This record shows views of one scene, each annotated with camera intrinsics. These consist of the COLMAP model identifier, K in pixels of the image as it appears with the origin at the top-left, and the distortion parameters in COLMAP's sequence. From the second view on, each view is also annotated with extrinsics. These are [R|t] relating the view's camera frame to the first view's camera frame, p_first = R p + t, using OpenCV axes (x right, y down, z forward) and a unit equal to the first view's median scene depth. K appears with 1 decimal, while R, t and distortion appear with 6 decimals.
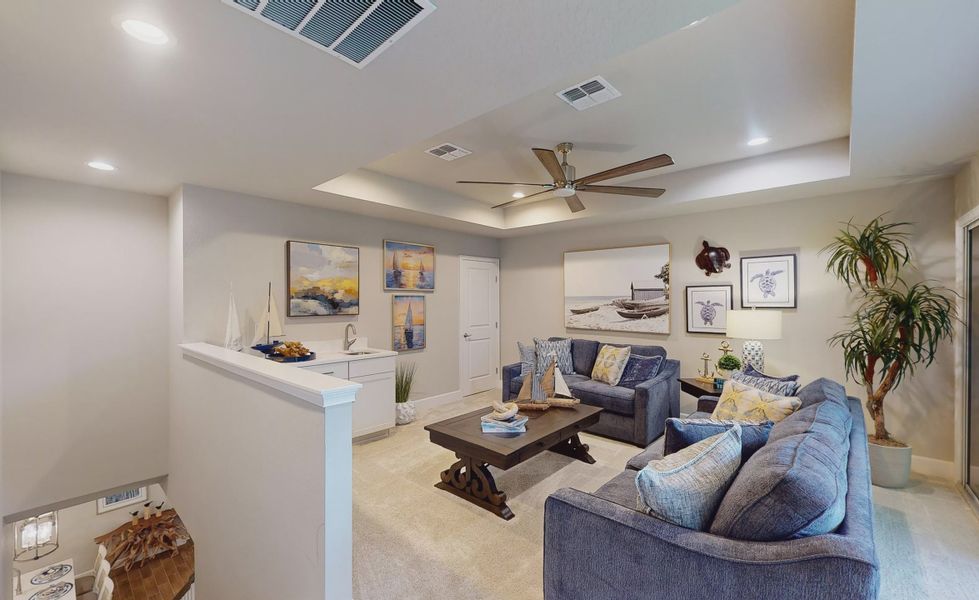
lens RADIAL K [[388.8, 0, 486.7], [0, 388.8, 301.5], [0, 0, 1]] dist [0.005142, -0.001213]
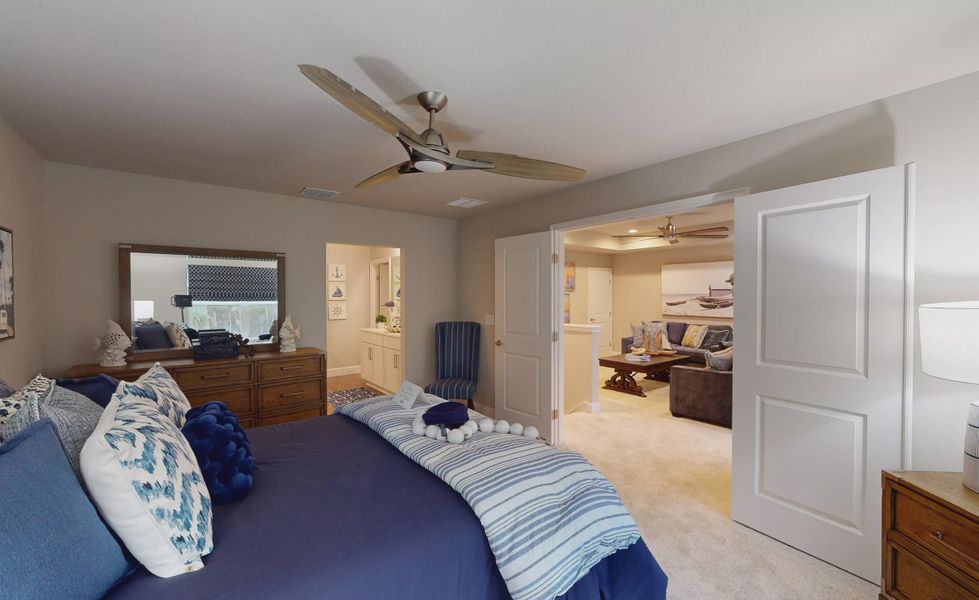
lens RADIAL K [[388.8, 0, 489.6], [0, 388.8, 297.0], [0, 0, 1]] dist [0.005142, -0.001213]
pose [[0.985123, 0.001379, -0.171846, -0.226585], [-0.001590, 0.999998, -0.001092, 0.001778], [0.171844, 0.001349, 0.985123, -0.691051]]
